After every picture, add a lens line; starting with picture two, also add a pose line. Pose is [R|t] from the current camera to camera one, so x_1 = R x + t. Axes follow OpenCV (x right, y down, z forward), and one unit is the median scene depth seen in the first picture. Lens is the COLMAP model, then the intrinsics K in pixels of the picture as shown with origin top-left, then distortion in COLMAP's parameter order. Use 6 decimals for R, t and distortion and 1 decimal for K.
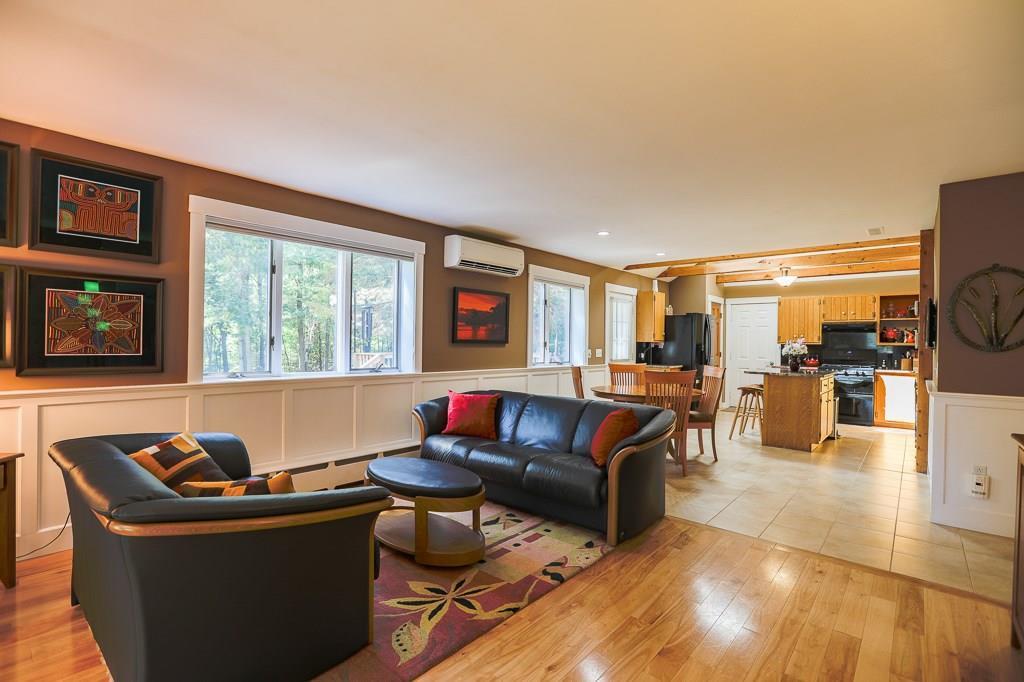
lens RADIAL K [[468.1, 0, 512.0], [0, 468.1, 341.0], [0, 0, 1]] dist [-0.059585, 0.021672]
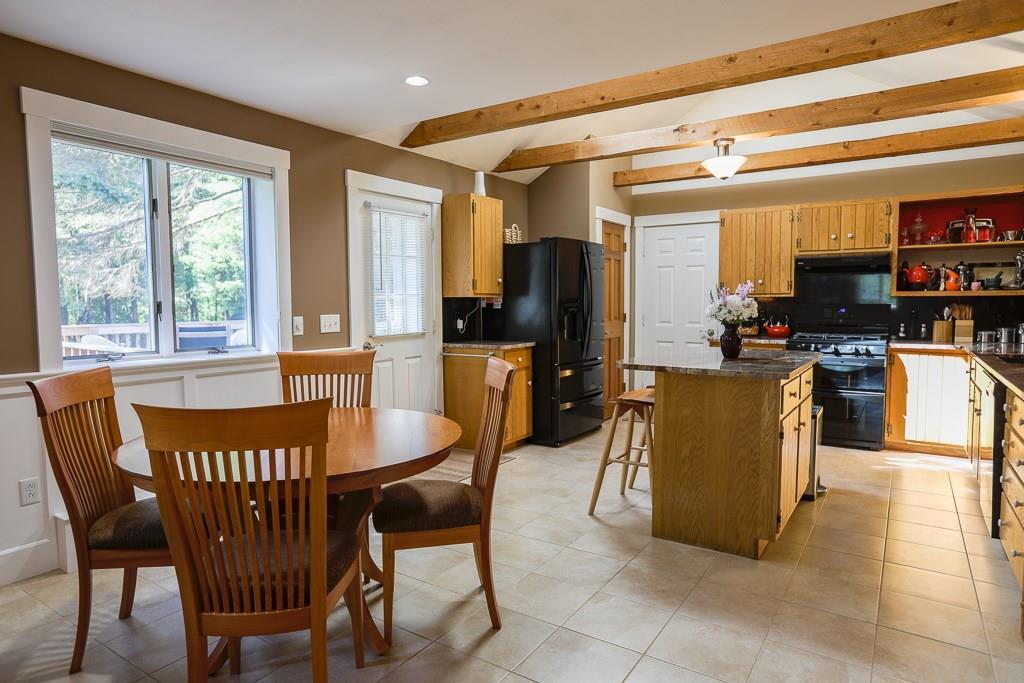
lens RADIAL K [[608.5, 0, 512.0], [0, 608.5, 341.5], [0, 0, 1]] dist [-0.028226, 0.002064]
pose [[0.989229, -0.028001, 0.143676, 0.263988], [0.017786, 0.997254, 0.071894, 0.003402], [-0.145295, -0.068565, 0.987010, 0.369809]]
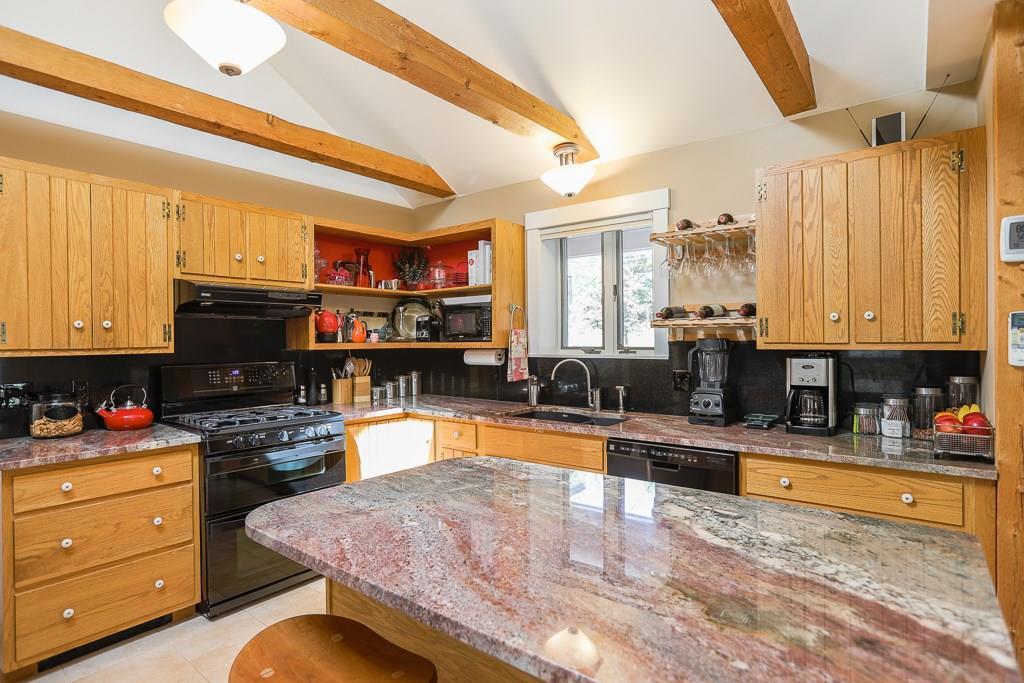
lens RADIAL K [[527.4, 0, 512.0], [0, 527.4, 341.5], [0, 0, 1]] dist [-0.059012, 0.030740]
pose [[-0.062227, -0.019197, 0.997877, 0.349393], [0.000845, 0.999814, 0.019287, -0.006852], [-0.998062, 0.002043, -0.062199, 0.858316]]
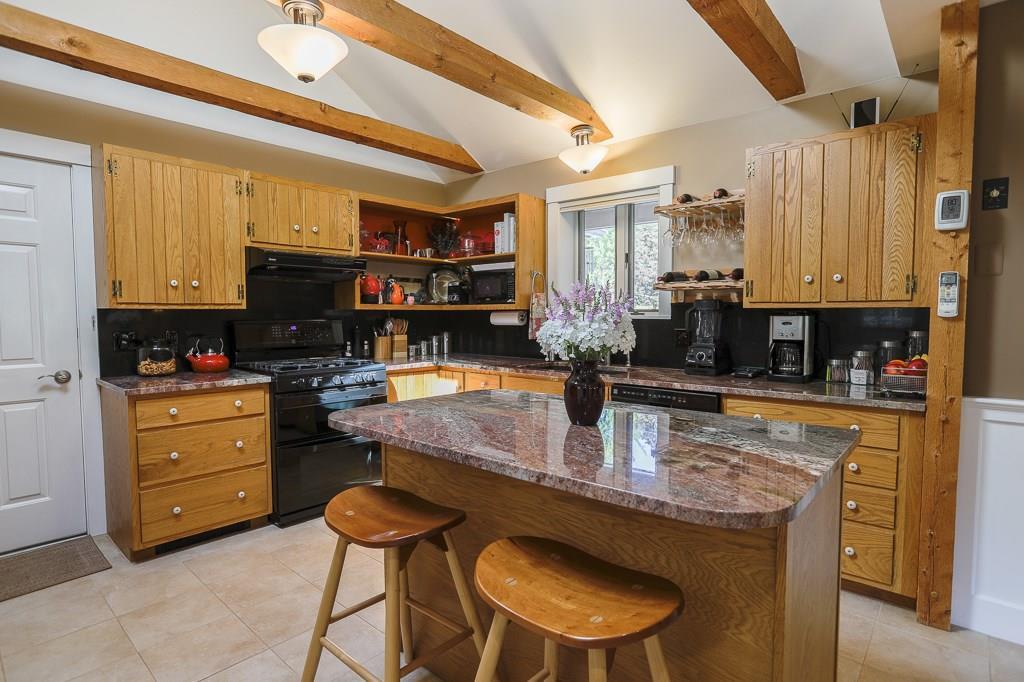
lens RADIAL K [[527.4, 0, 512.0], [0, 527.4, 341.0], [0, 0, 1]] dist [-0.059012, 0.030740]
pose [[-0.008546, -0.067369, 0.997692, 0.289378], [-0.006035, 0.997713, 0.067319, 0.004126], [-0.999945, -0.005446, -0.008933, 0.854409]]
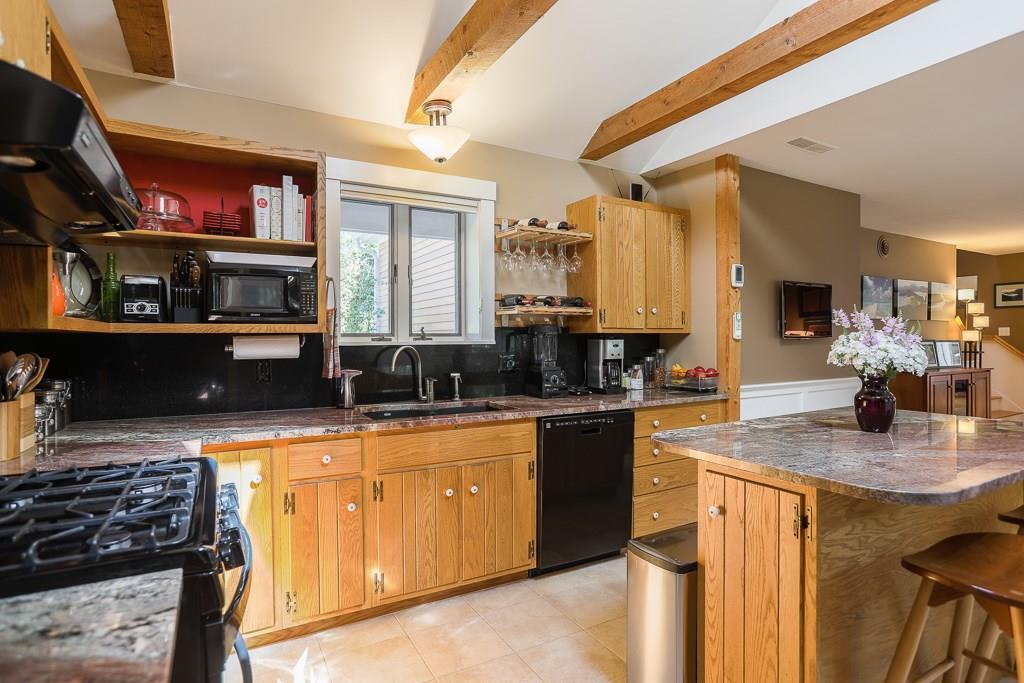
lens RADIAL K [[527.4, 0, 512.0], [0, 527.4, 341.5], [0, 0, 1]] dist [-0.059012, 0.030740]
pose [[-0.944015, -0.015933, 0.329519, 0.595819], [-0.013524, 0.999862, 0.009603, 0.008822], [-0.329626, 0.004609, -0.944100, 1.120850]]
